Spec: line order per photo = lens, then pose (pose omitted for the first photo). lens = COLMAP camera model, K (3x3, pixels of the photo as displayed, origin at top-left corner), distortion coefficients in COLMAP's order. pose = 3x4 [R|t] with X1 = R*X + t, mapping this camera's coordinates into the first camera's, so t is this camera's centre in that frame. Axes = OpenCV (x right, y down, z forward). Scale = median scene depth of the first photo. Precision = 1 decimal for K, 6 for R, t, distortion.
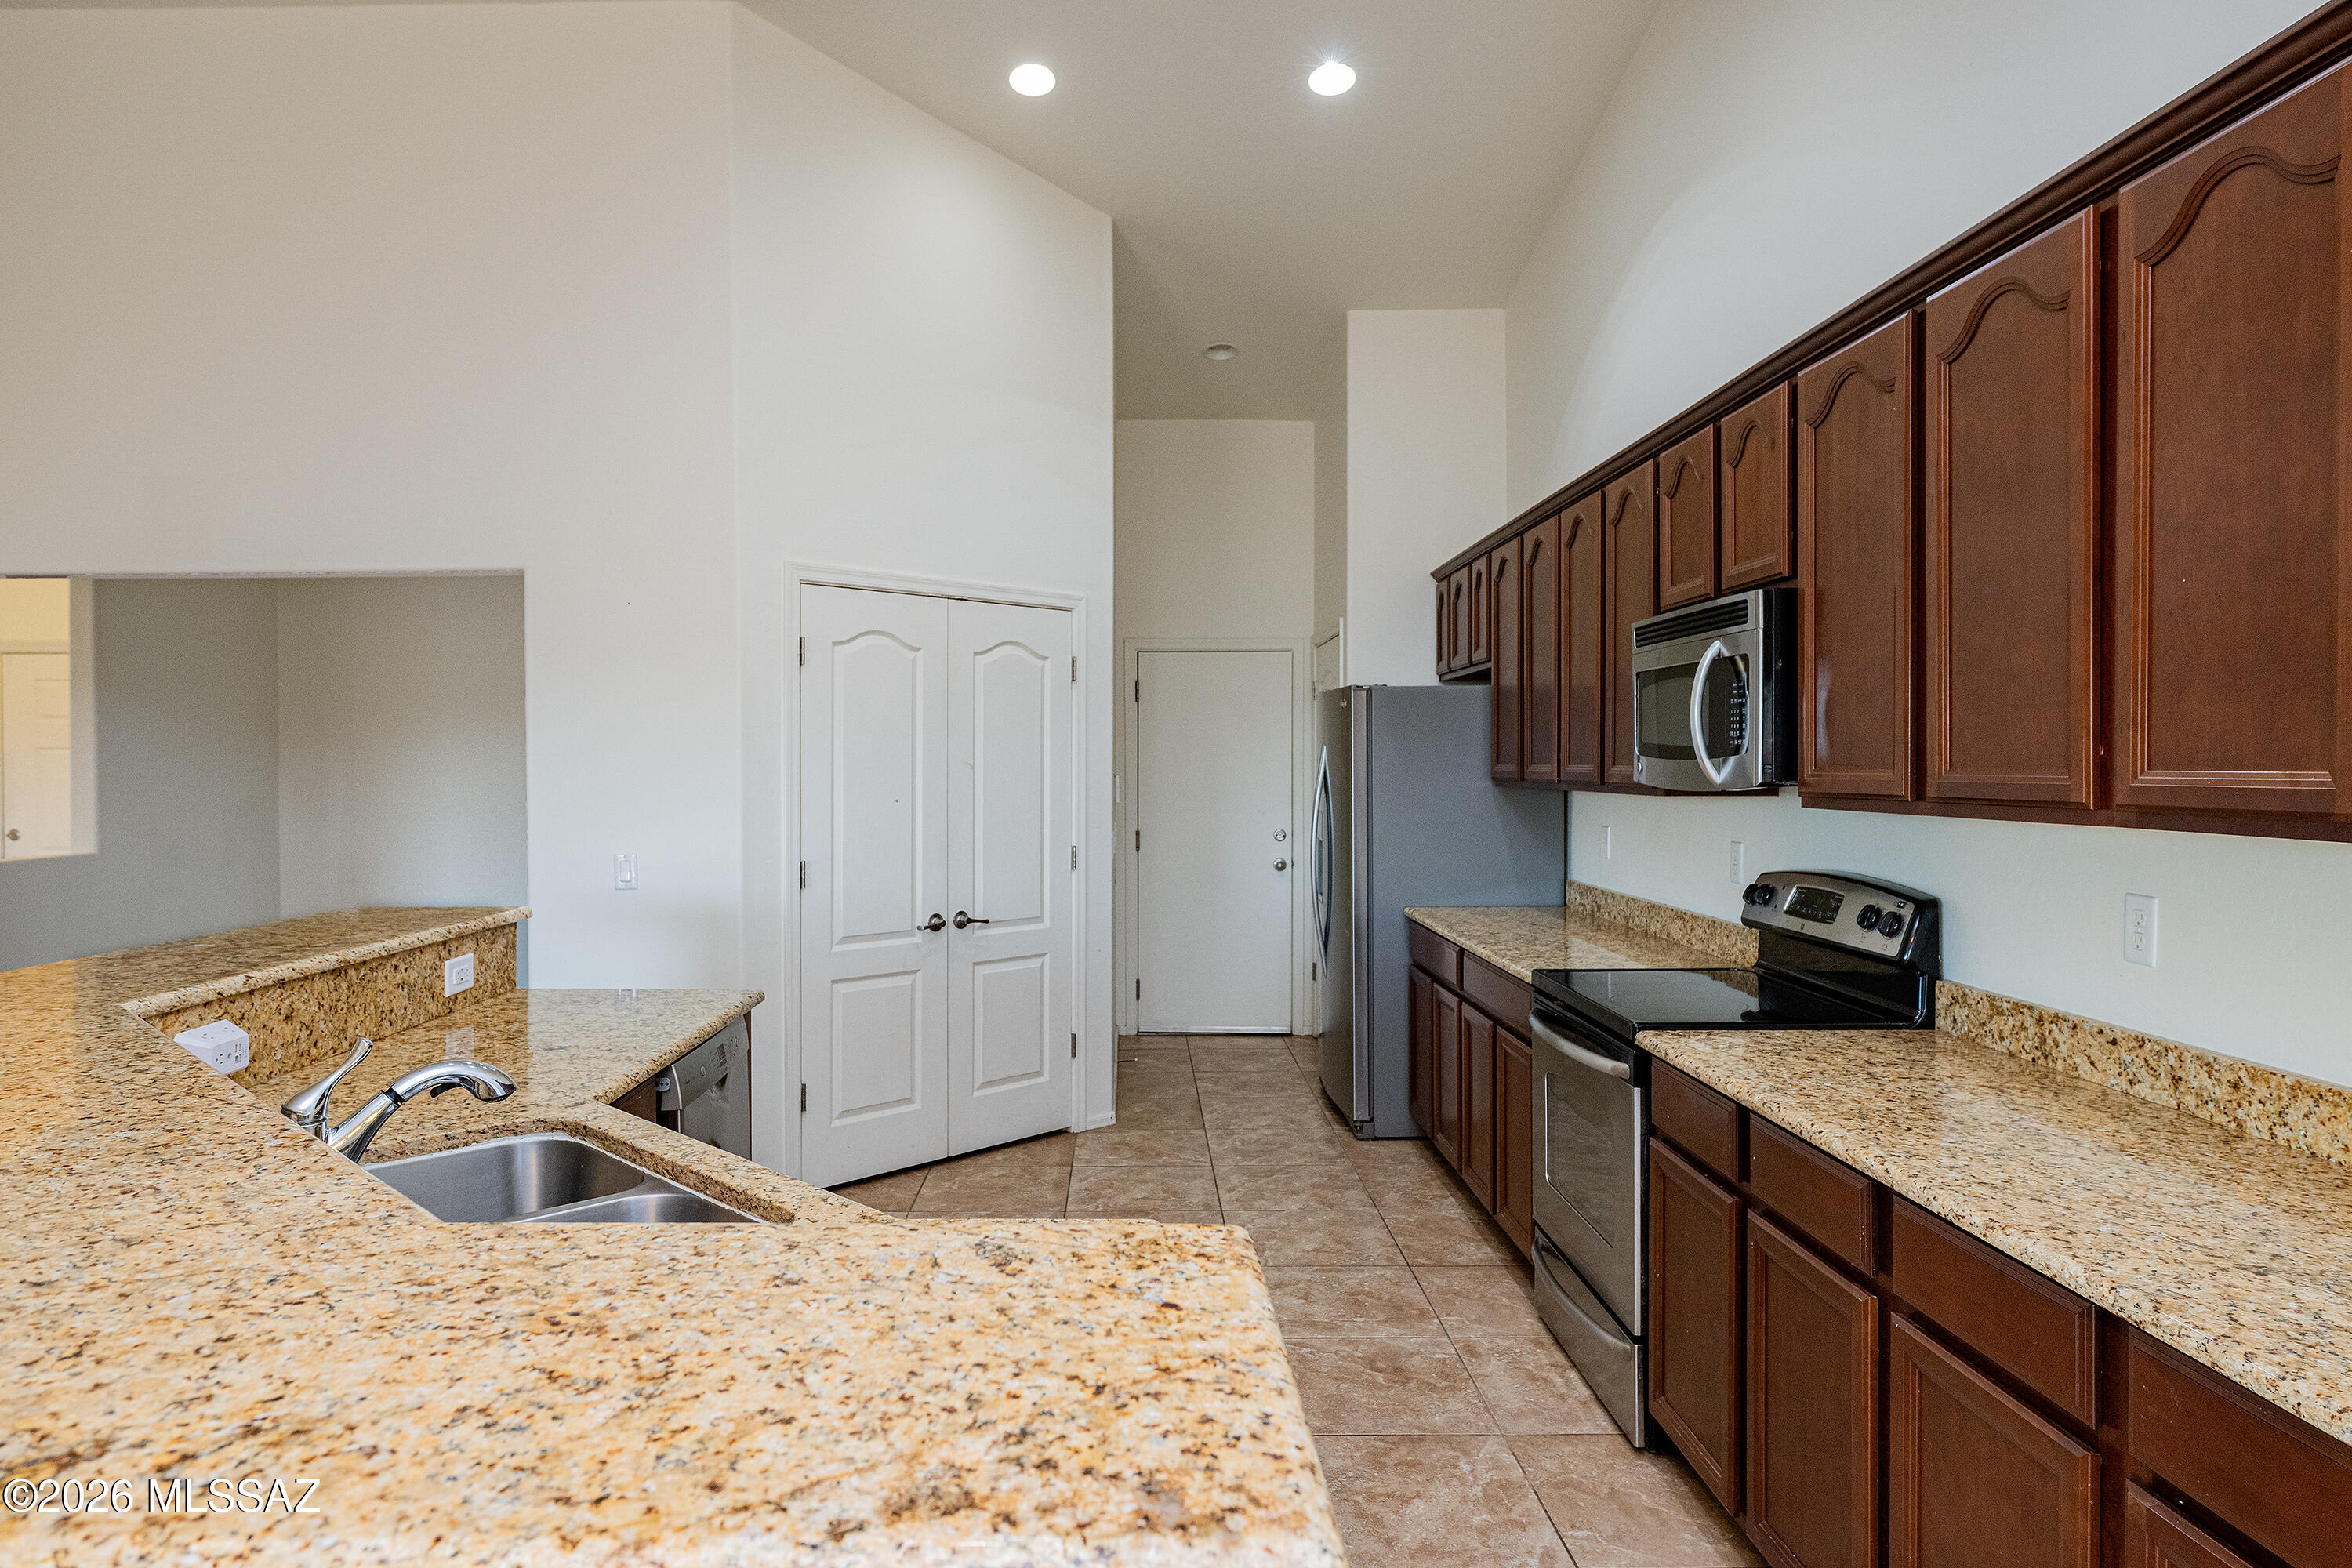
lens RADIAL K [[1445.1, 0, 1143.2], [0, 1445.1, 756.1], [0, 0, 1]] dist [0.007356, 0.003609]
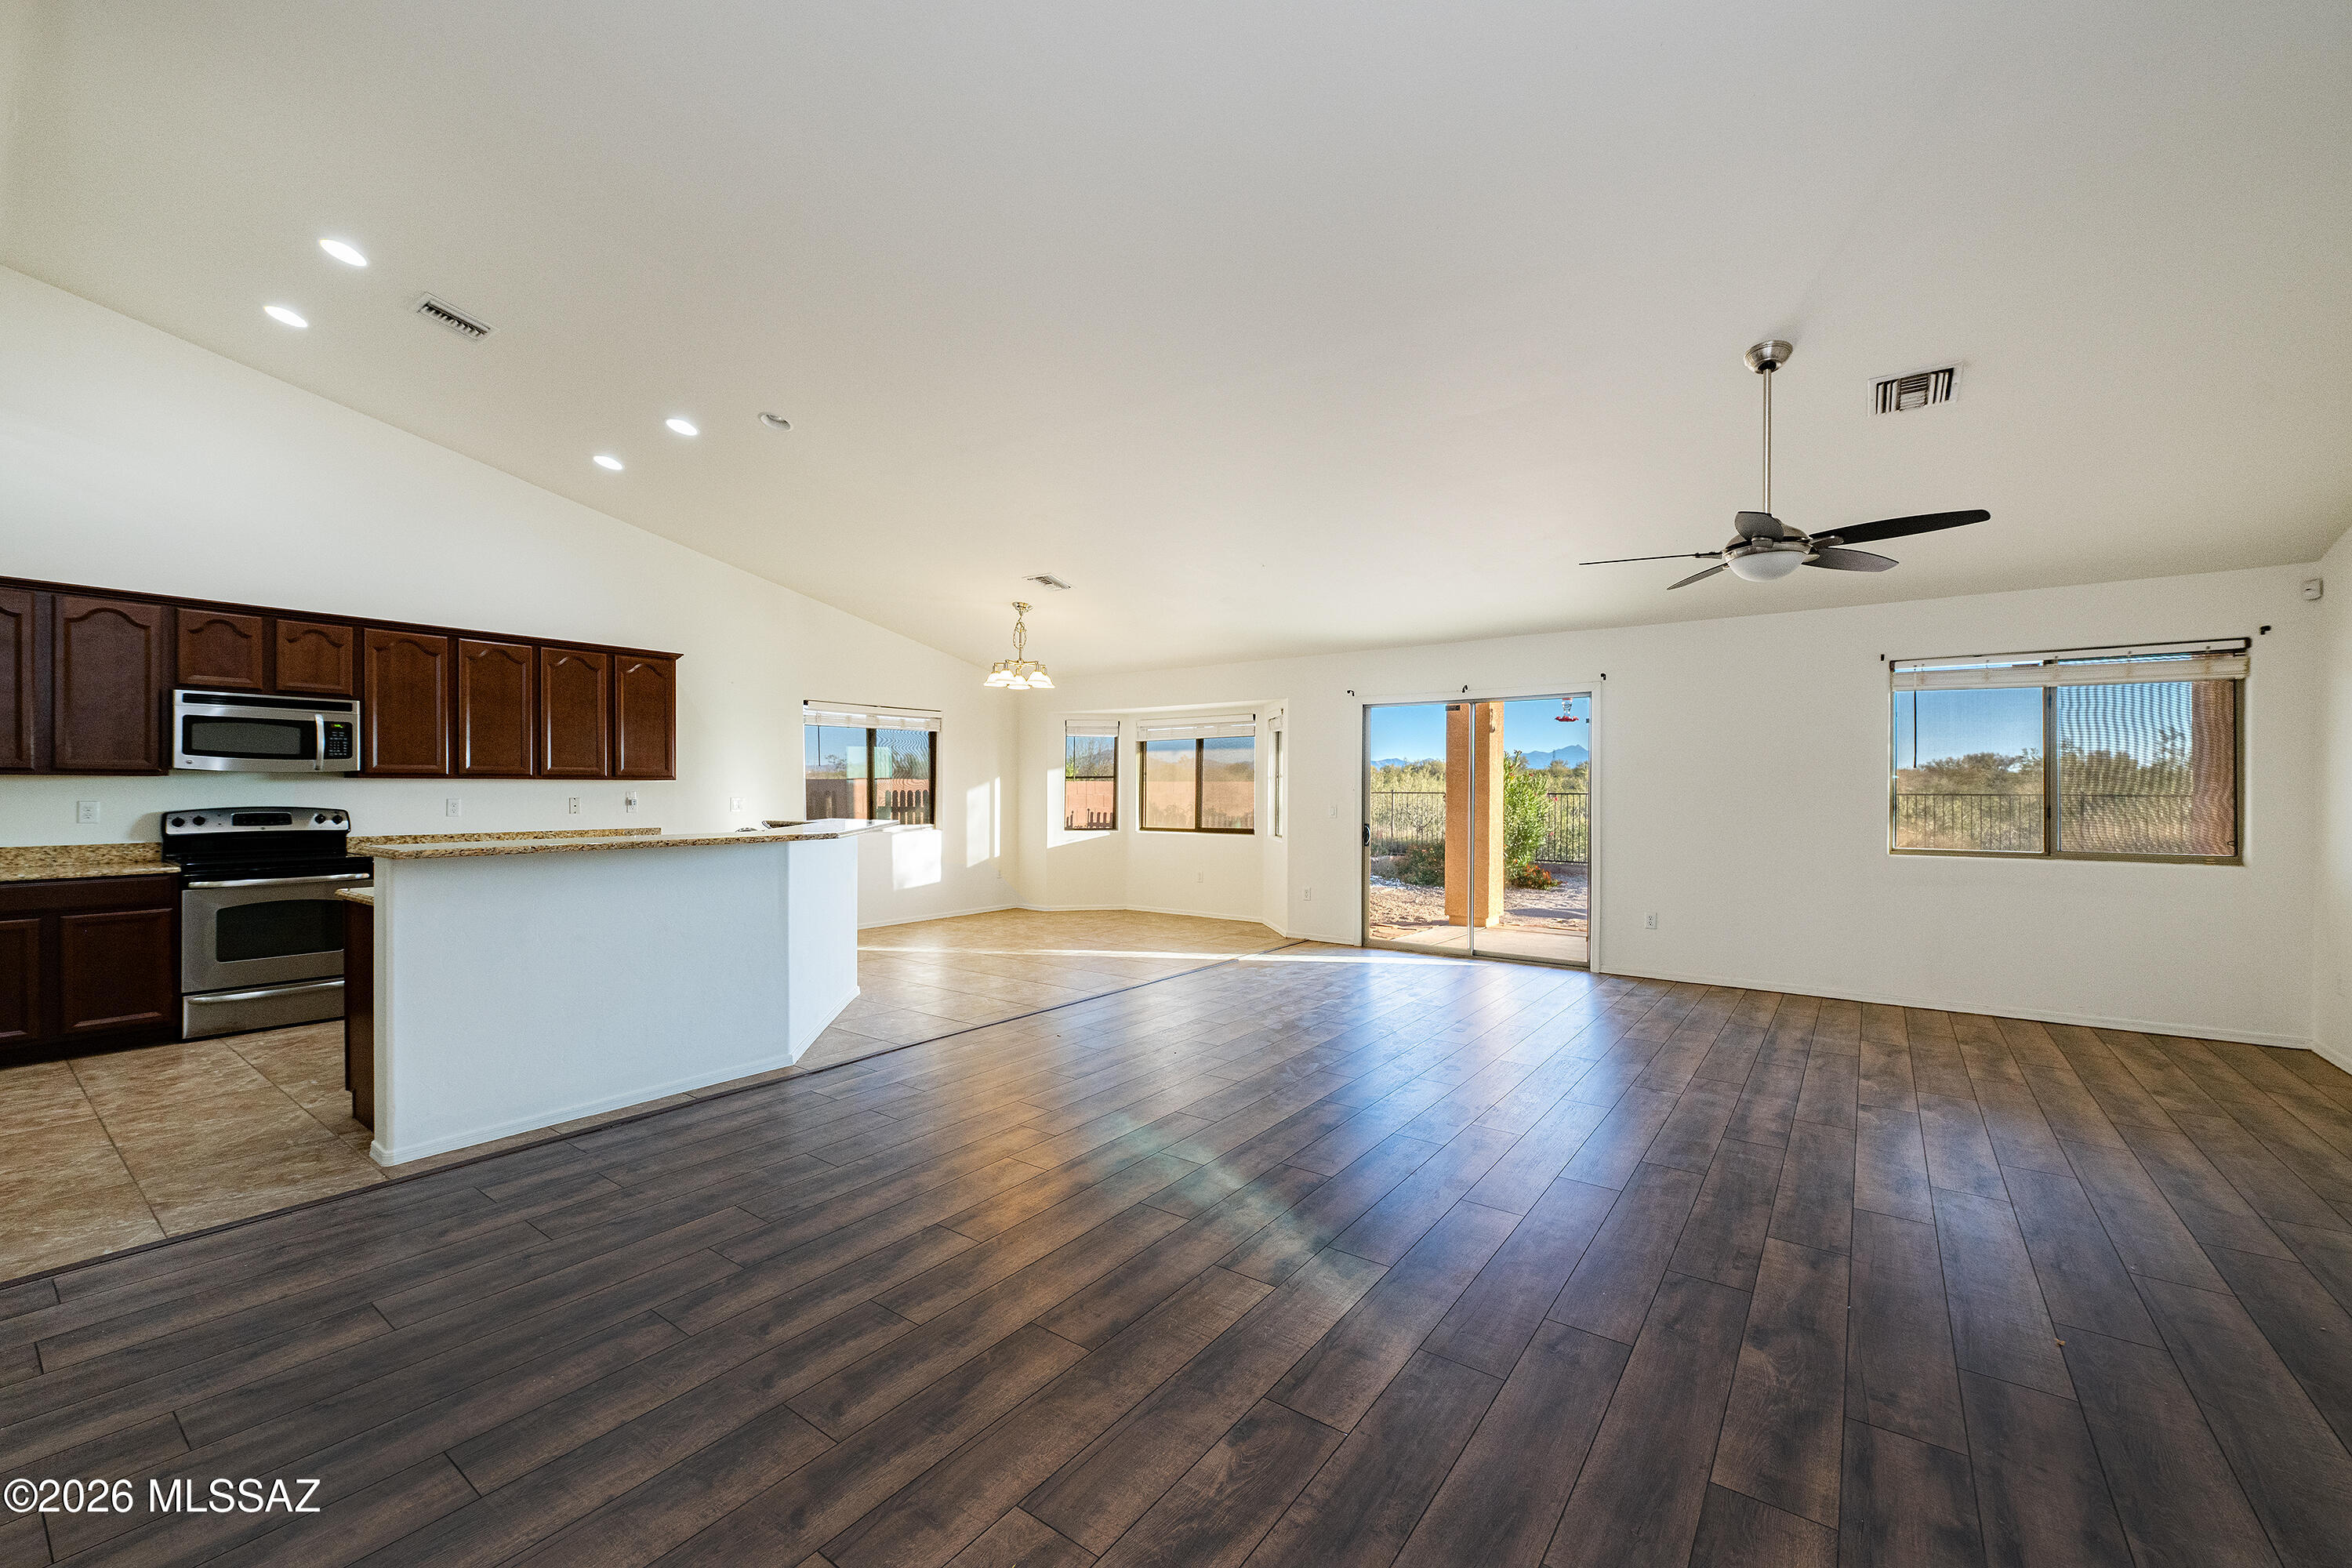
lens RADIAL K [[931.2, 0, 1175.9], [0, 931.2, 790.5], [0, 0, 1]] dist [0.004508, -0.000305]
pose [[-0.807264, 0.000665, 0.590190, -1.572615], [-0.001267, 0.999995, -0.002859, 0.051039], [-0.590189, -0.003055, -0.807259, 1.245541]]
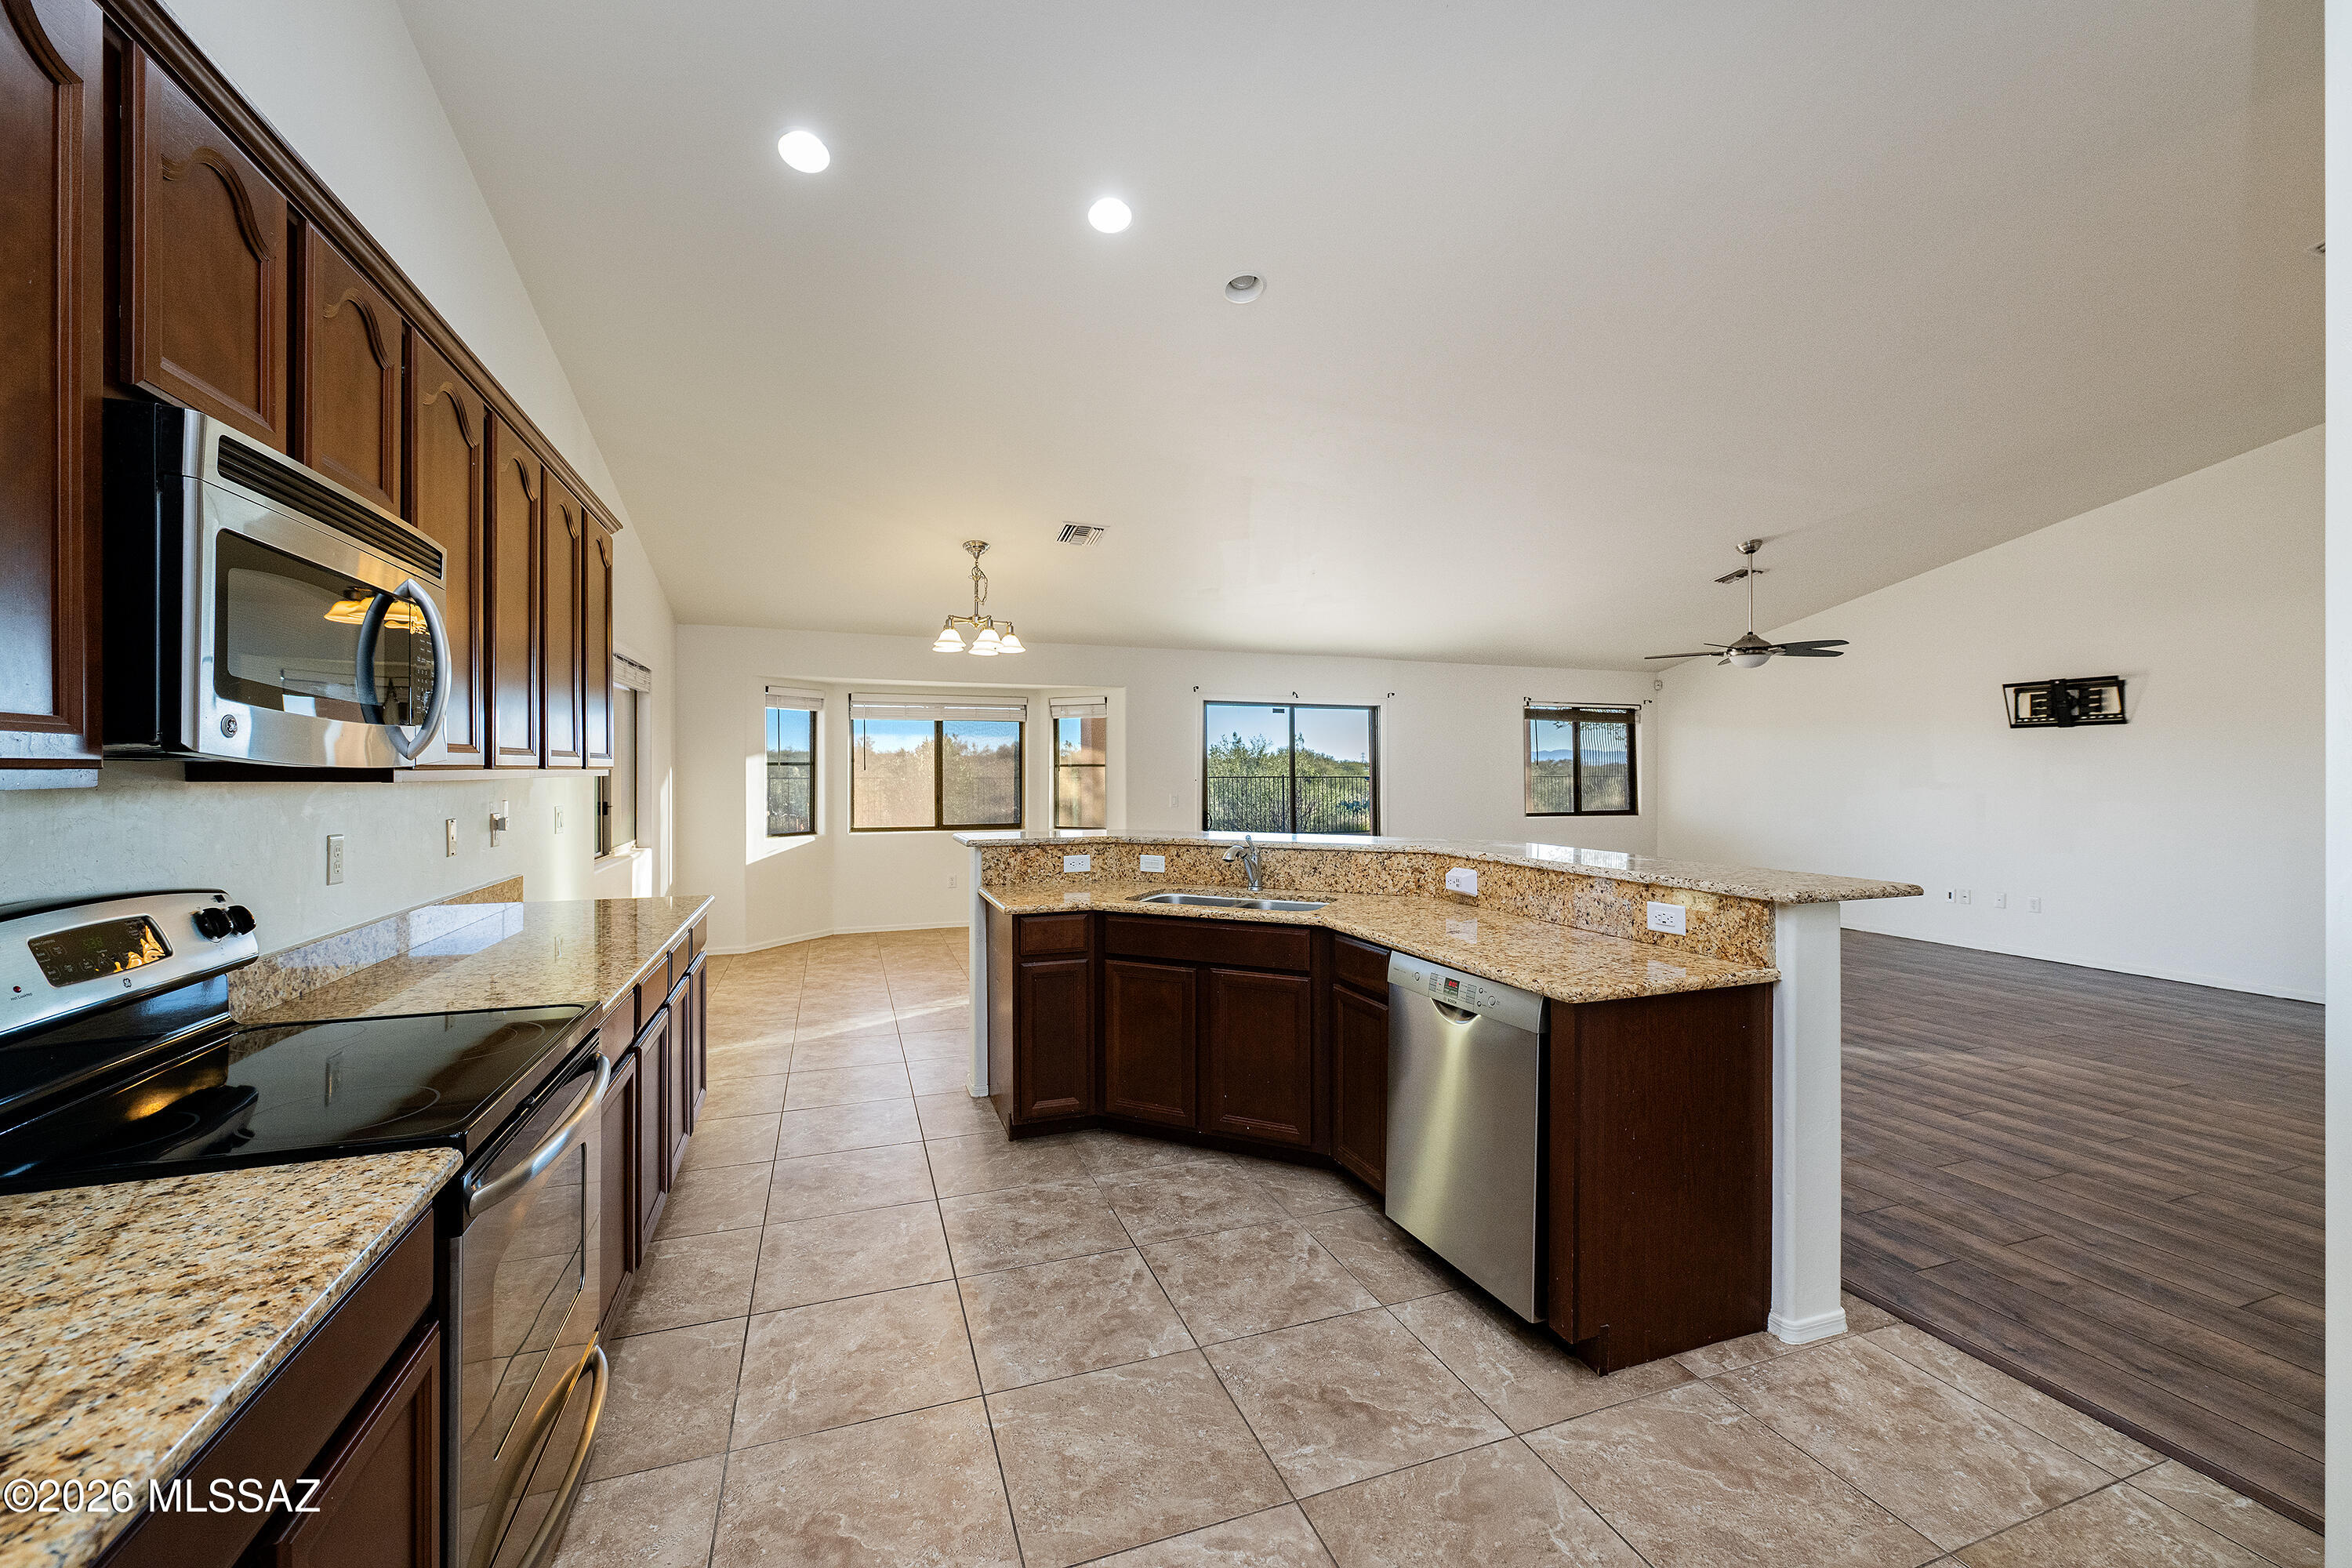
lens RADIAL K [[931.2, 0, 1201.2], [0, 931.2, 775.3], [0, 0, 1]] dist [0.004508, -0.000305]
pose [[-0.936021, 0.003518, -0.351926, 0.145949], [0.002940, 0.999993, 0.002177, 0.025523], [0.351932, 0.001003, -0.936025, 1.408813]]
